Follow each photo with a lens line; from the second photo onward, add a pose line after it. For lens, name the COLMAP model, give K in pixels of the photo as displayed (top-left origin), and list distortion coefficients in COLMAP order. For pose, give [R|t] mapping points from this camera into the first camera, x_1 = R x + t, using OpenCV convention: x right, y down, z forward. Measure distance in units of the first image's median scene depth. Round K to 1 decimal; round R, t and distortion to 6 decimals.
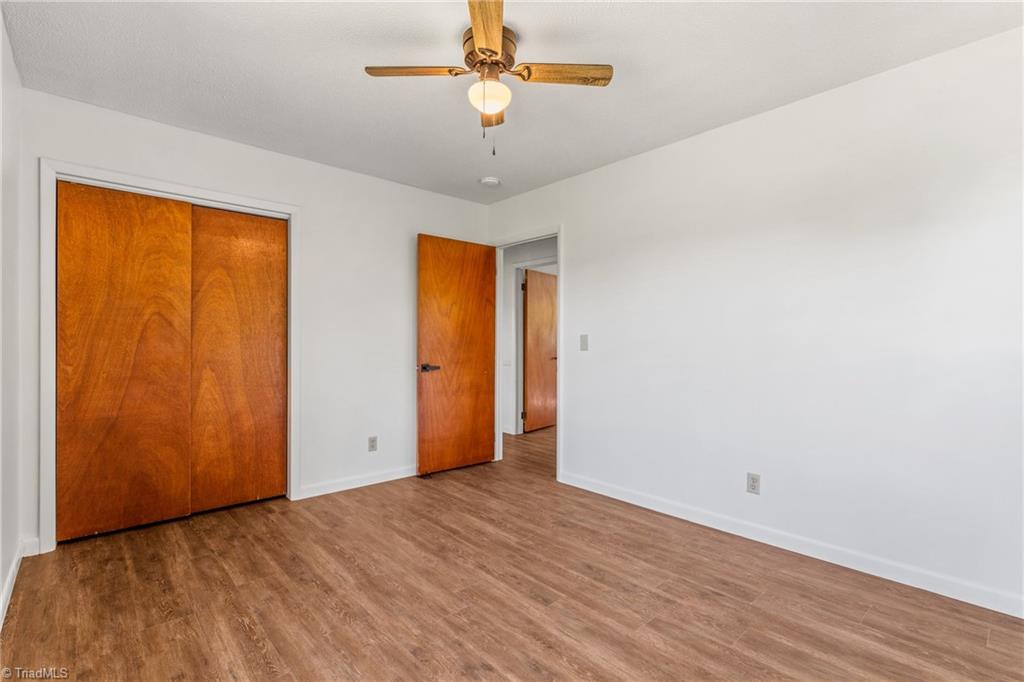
lens RADIAL K [[469.4, 0, 512.0], [0, 469.4, 341.0], [0, 0, 1]] dist [0.001242, -0.000069]
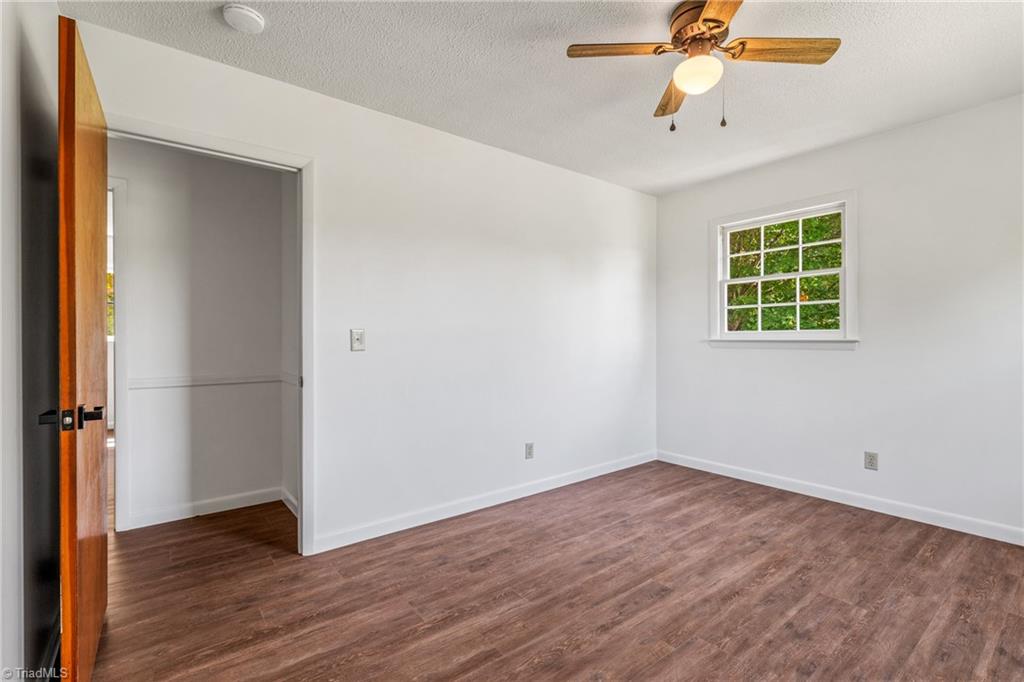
lens RADIAL K [[469.4, 0, 512.0], [0, 469.4, 341.0], [0, 0, 1]] dist [0.001242, -0.000069]
pose [[0.069463, -0.007861, 0.997554, -0.814576], [0.000971, 0.999969, 0.007812, 0.001390], [-0.997584, 0.000426, 0.069468, 1.059797]]
